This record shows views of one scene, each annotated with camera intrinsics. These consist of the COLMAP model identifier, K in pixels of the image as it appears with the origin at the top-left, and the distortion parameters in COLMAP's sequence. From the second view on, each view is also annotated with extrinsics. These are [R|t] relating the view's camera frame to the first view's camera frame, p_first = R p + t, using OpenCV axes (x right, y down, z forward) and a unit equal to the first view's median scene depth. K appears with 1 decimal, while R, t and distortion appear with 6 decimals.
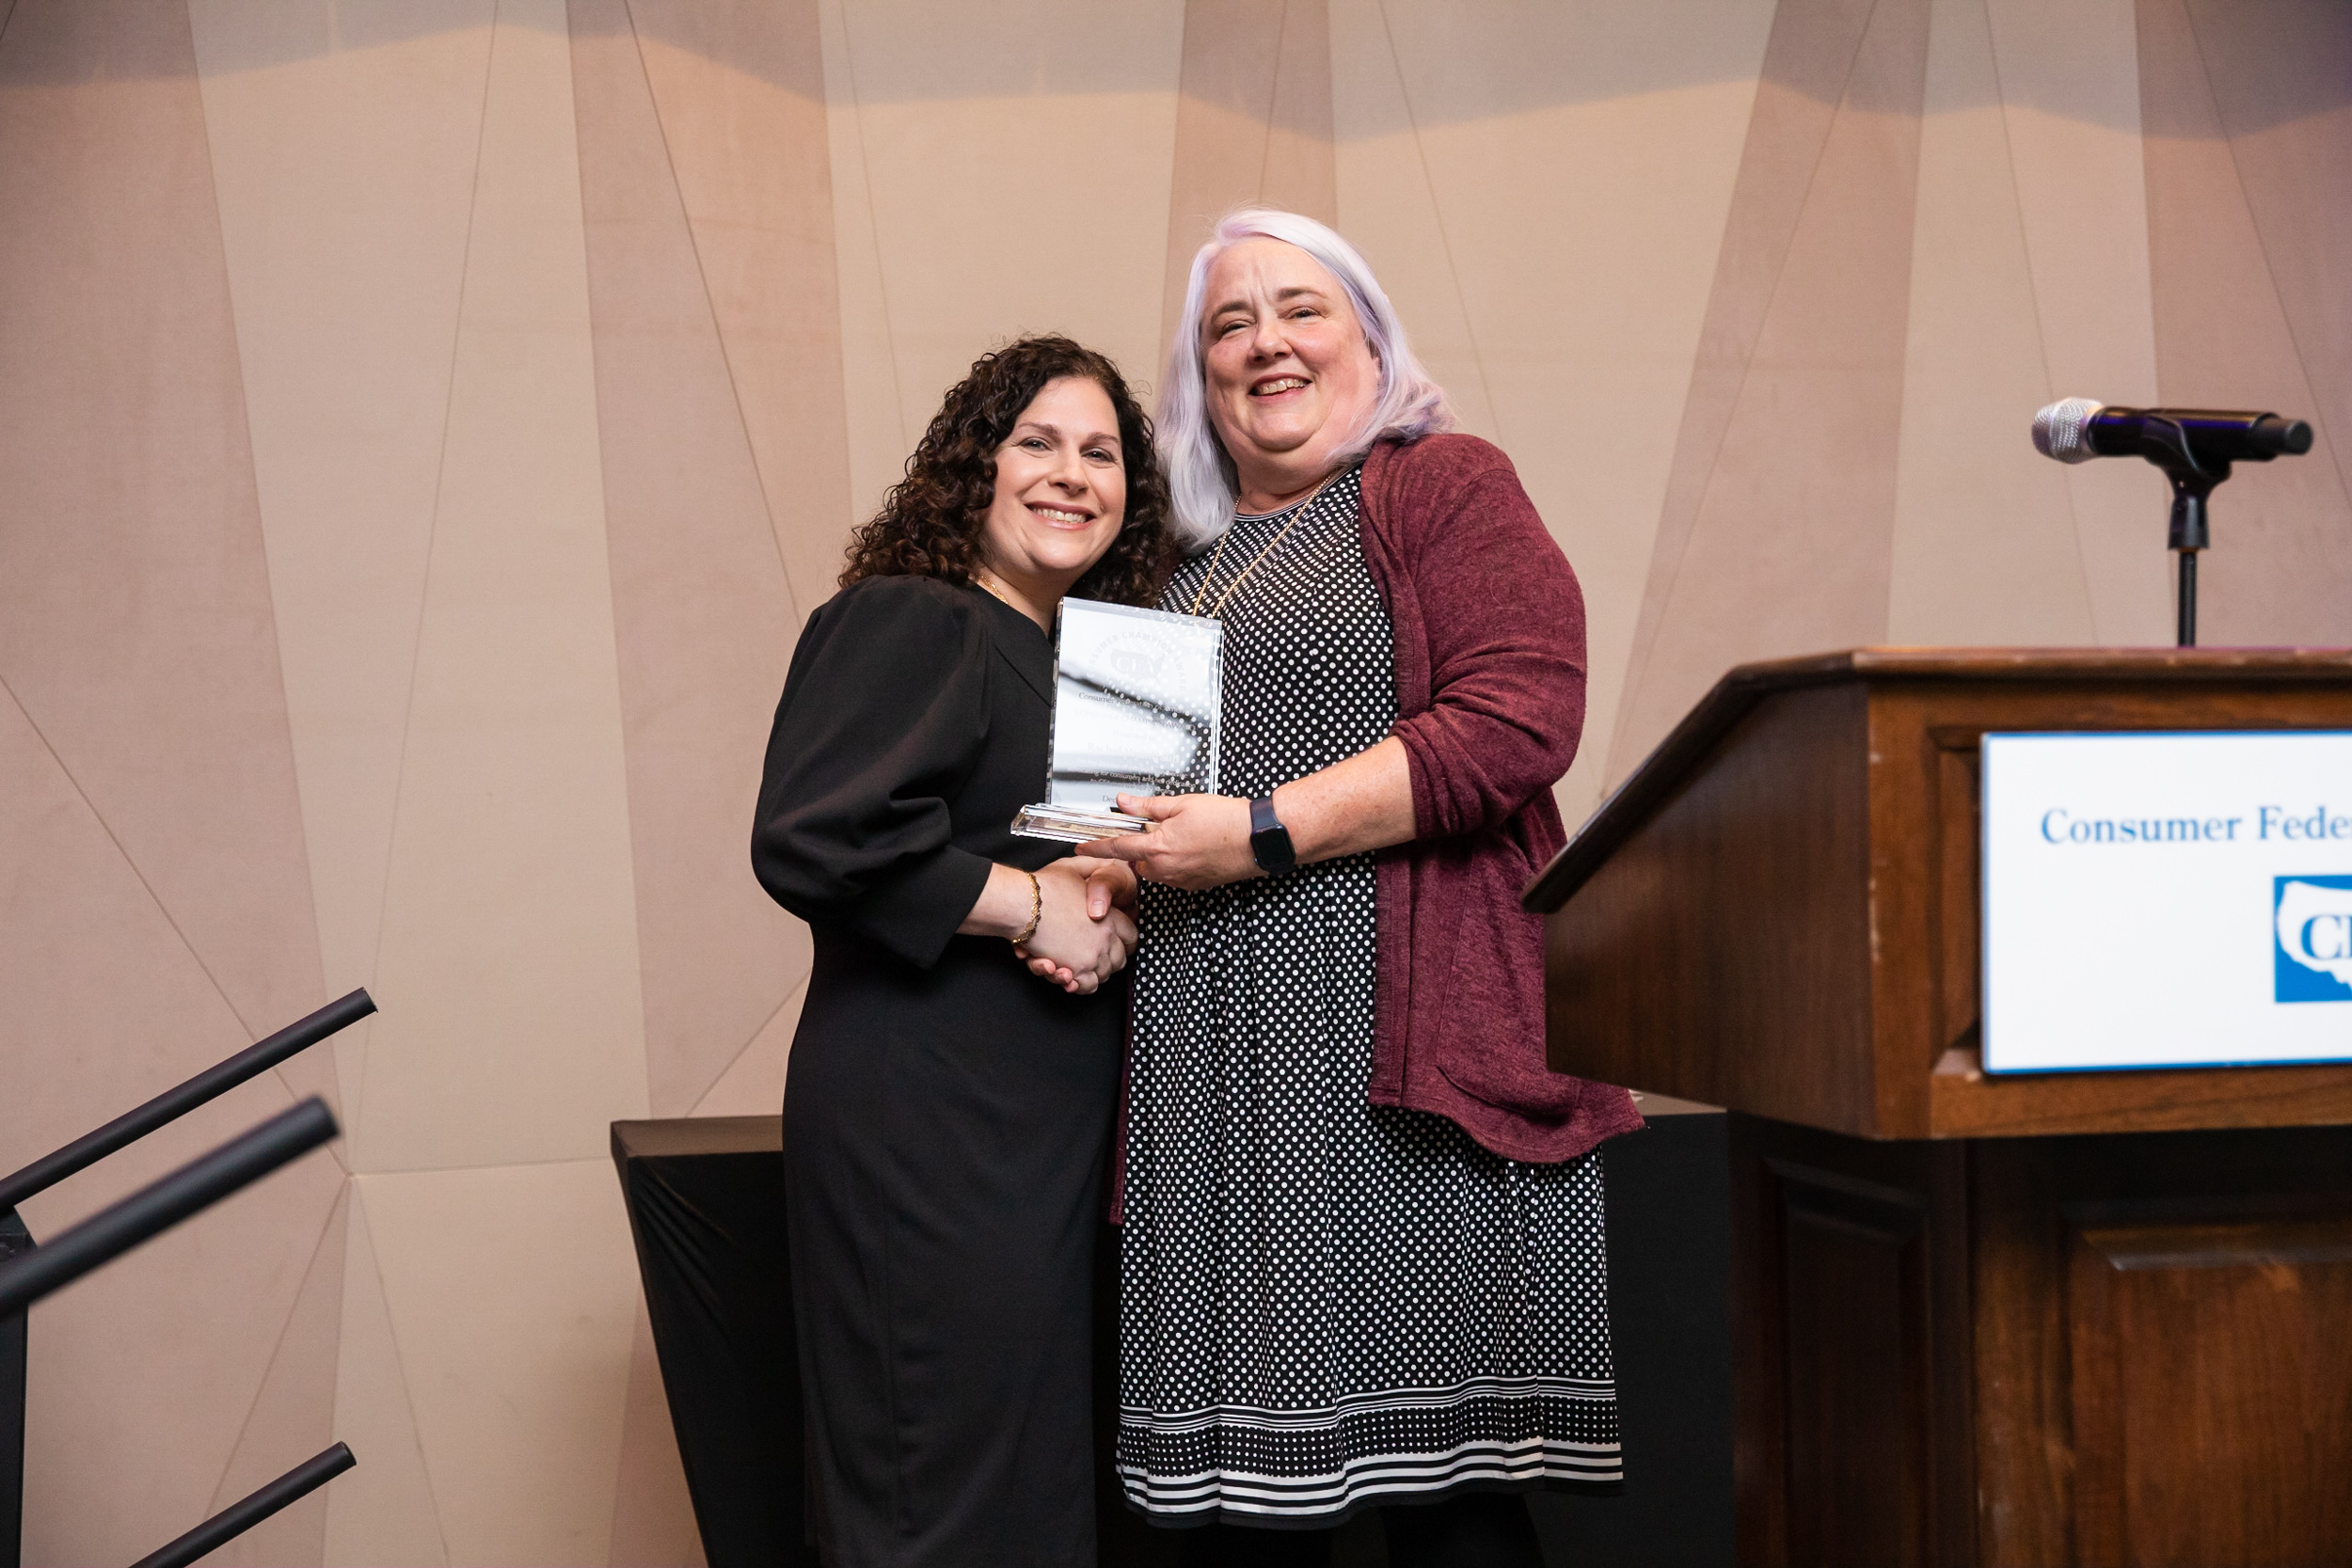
lens RADIAL K [[3173.8, 0, 1178.7], [0, 3173.8, 822.3], [0, 0, 1]] dist [0.103144, 0.030056]
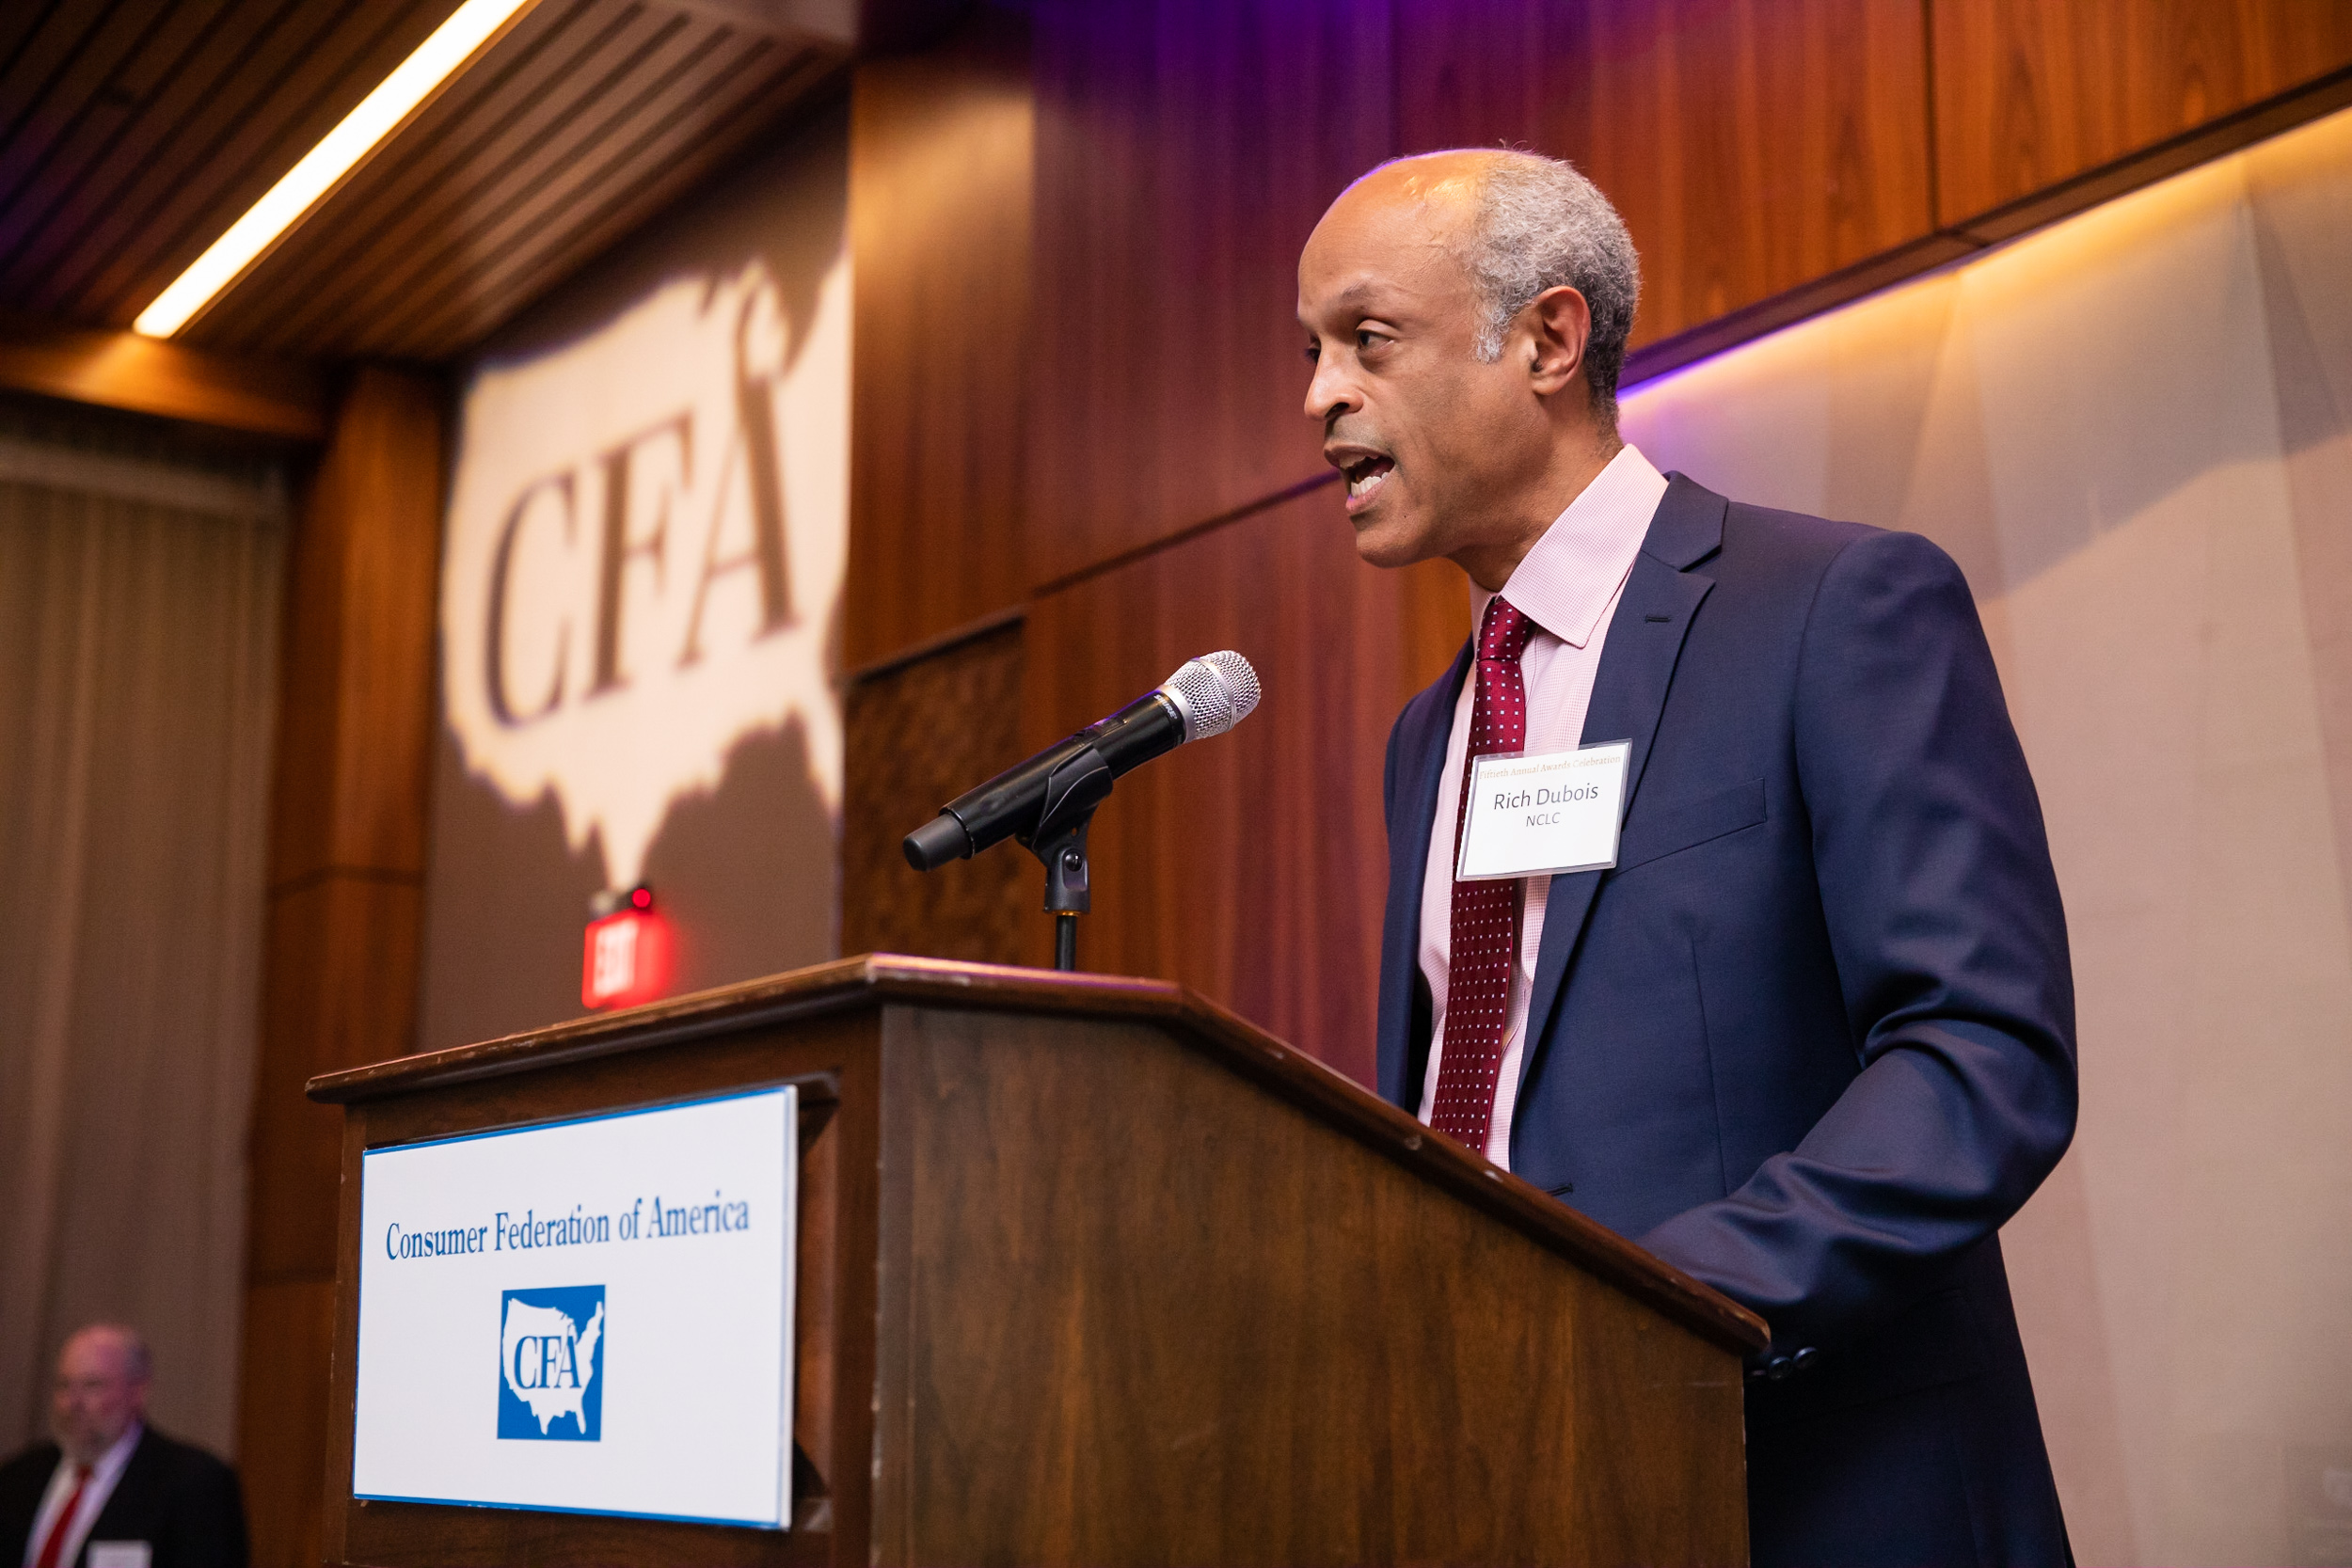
lens RADIAL K [[3173.8, 0, 1178.7], [0, 3173.8, 822.3], [0, 0, 1]] dist [0.103144, 0.030056]
pose [[0.361489, -0.147129, -0.920695, 1.200210], [-0.007146, 0.987005, -0.160532, 0.028092], [0.932349, 0.064609, 0.355740, 0.822230]]
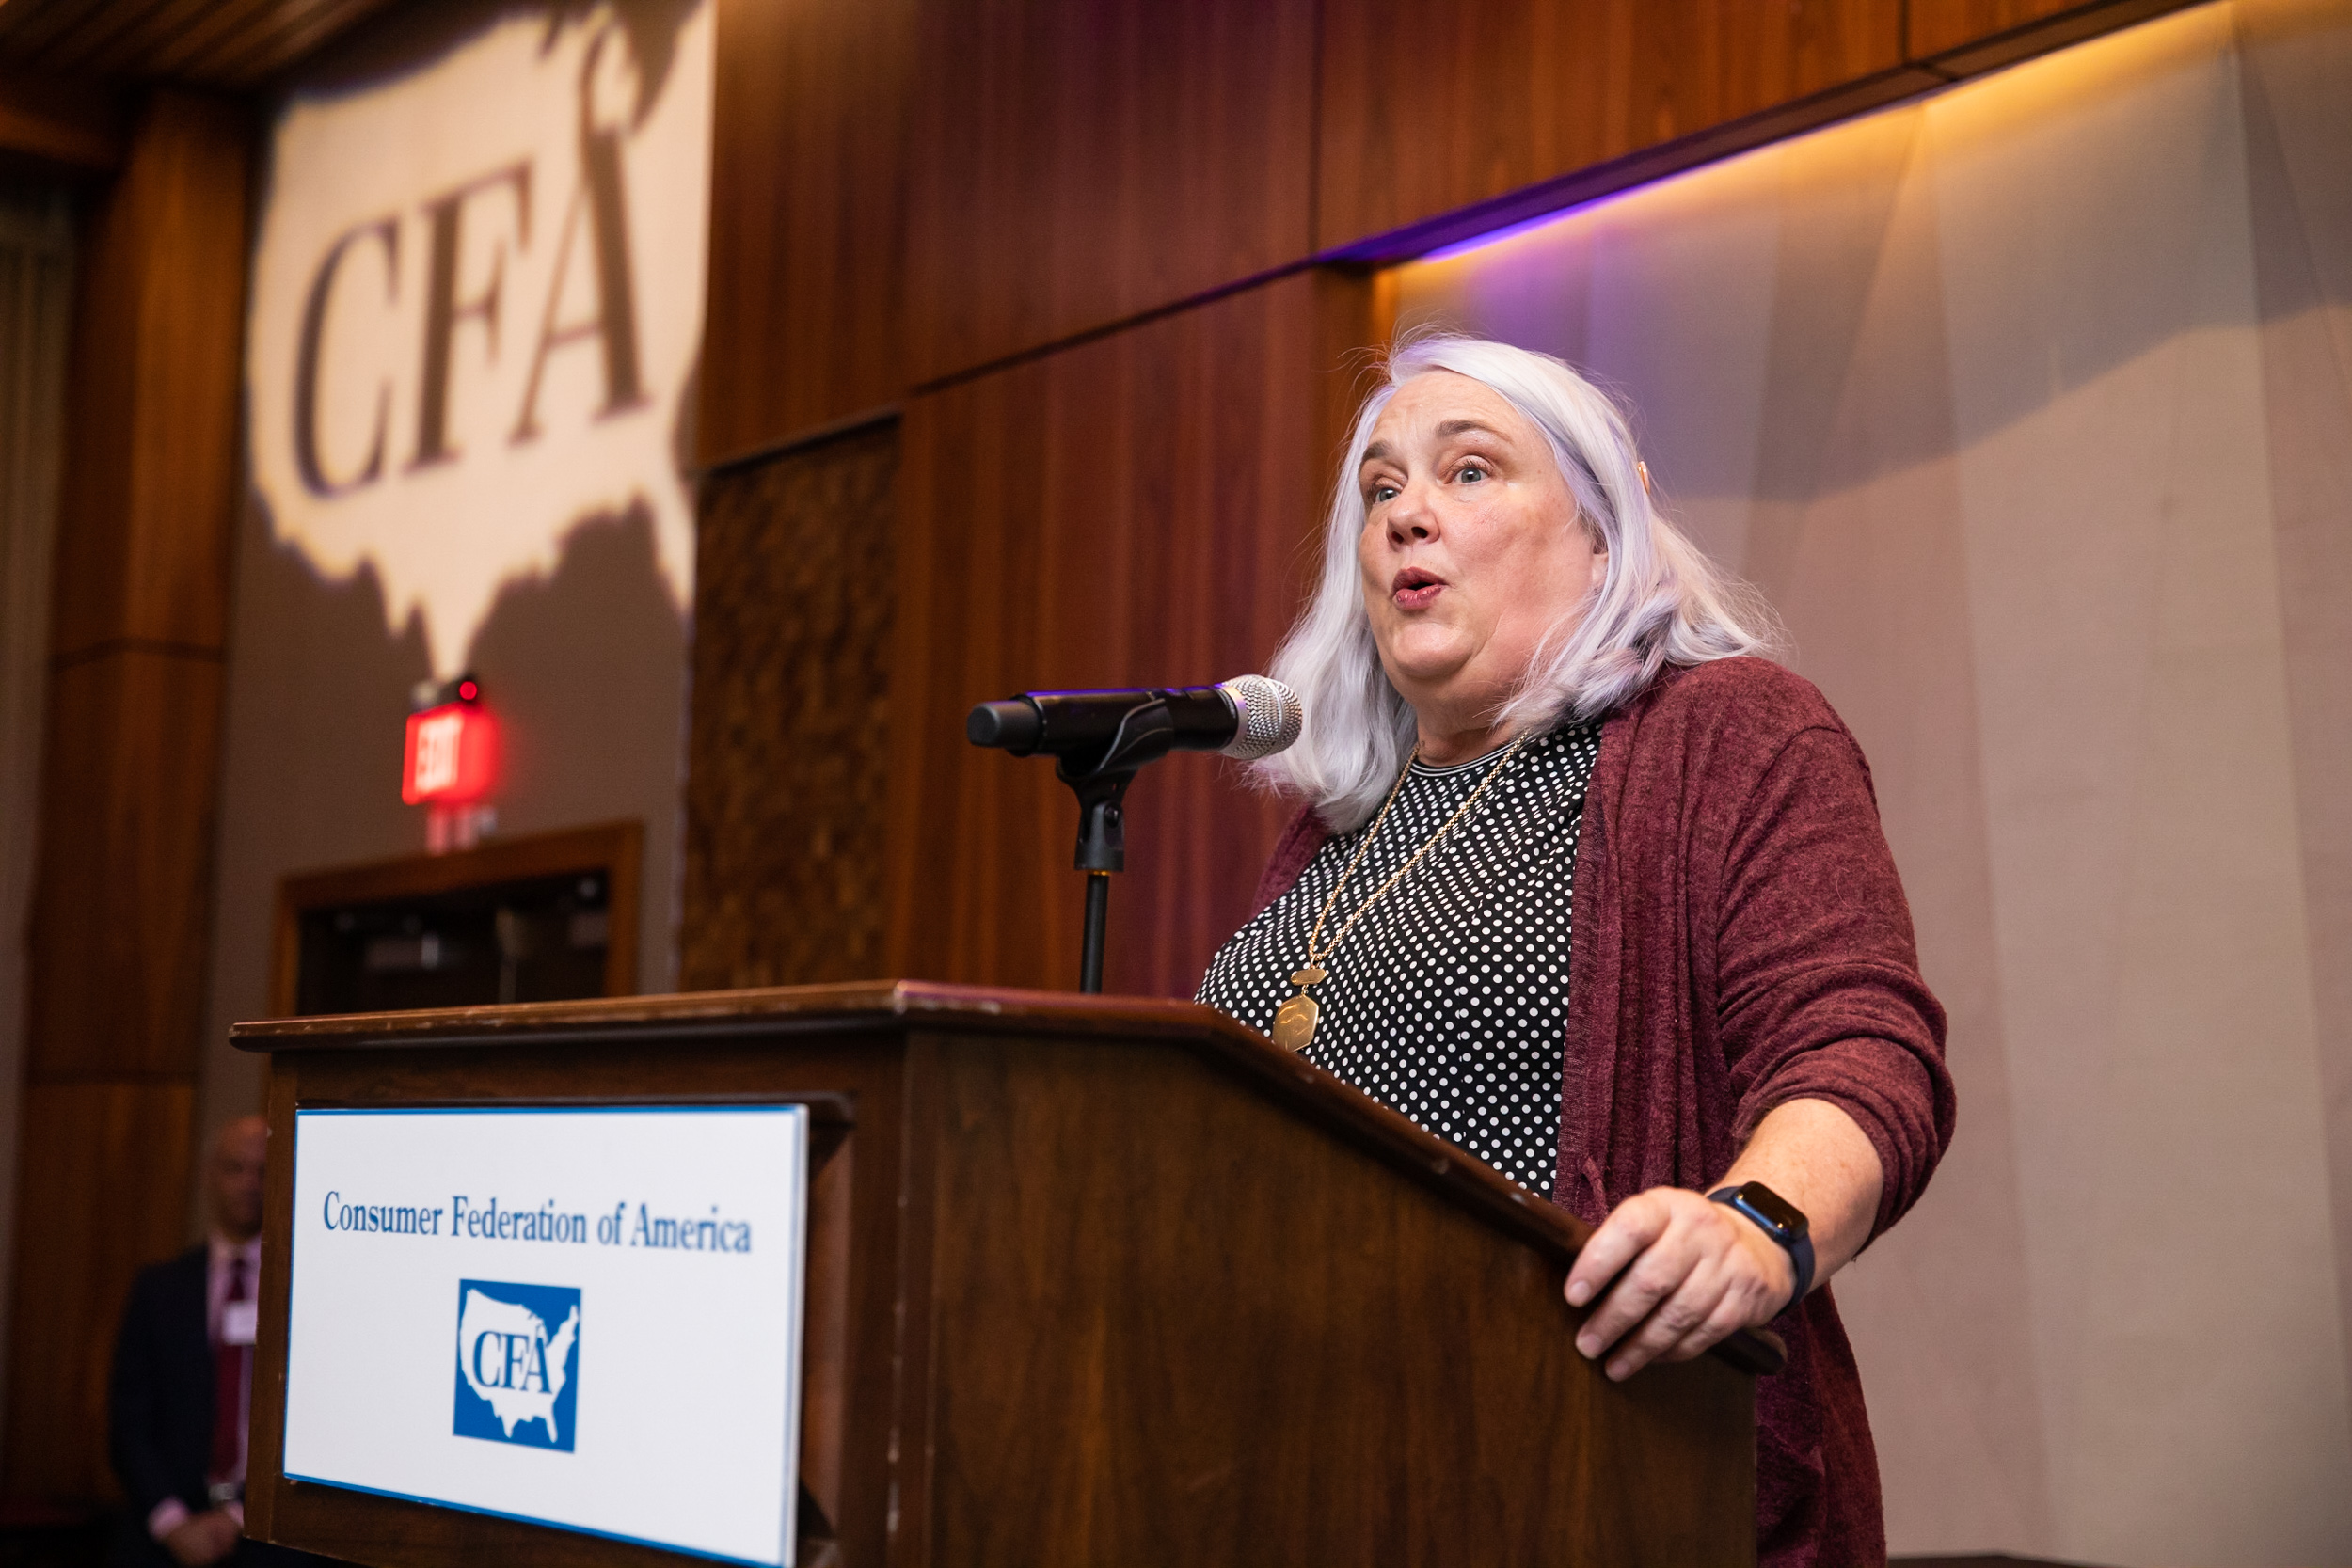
lens RADIAL K [[3366.1, 0, 1178.3], [0, 3366.1, 817.0], [0, 0, 1]] dist [0.124185, 0.011794]
pose [[0.411451, -0.071863, -0.908594, 1.191377], [-0.031170, 0.995194, -0.092827, -0.026467], [0.910899, 0.066515, 0.407234, 0.774178]]
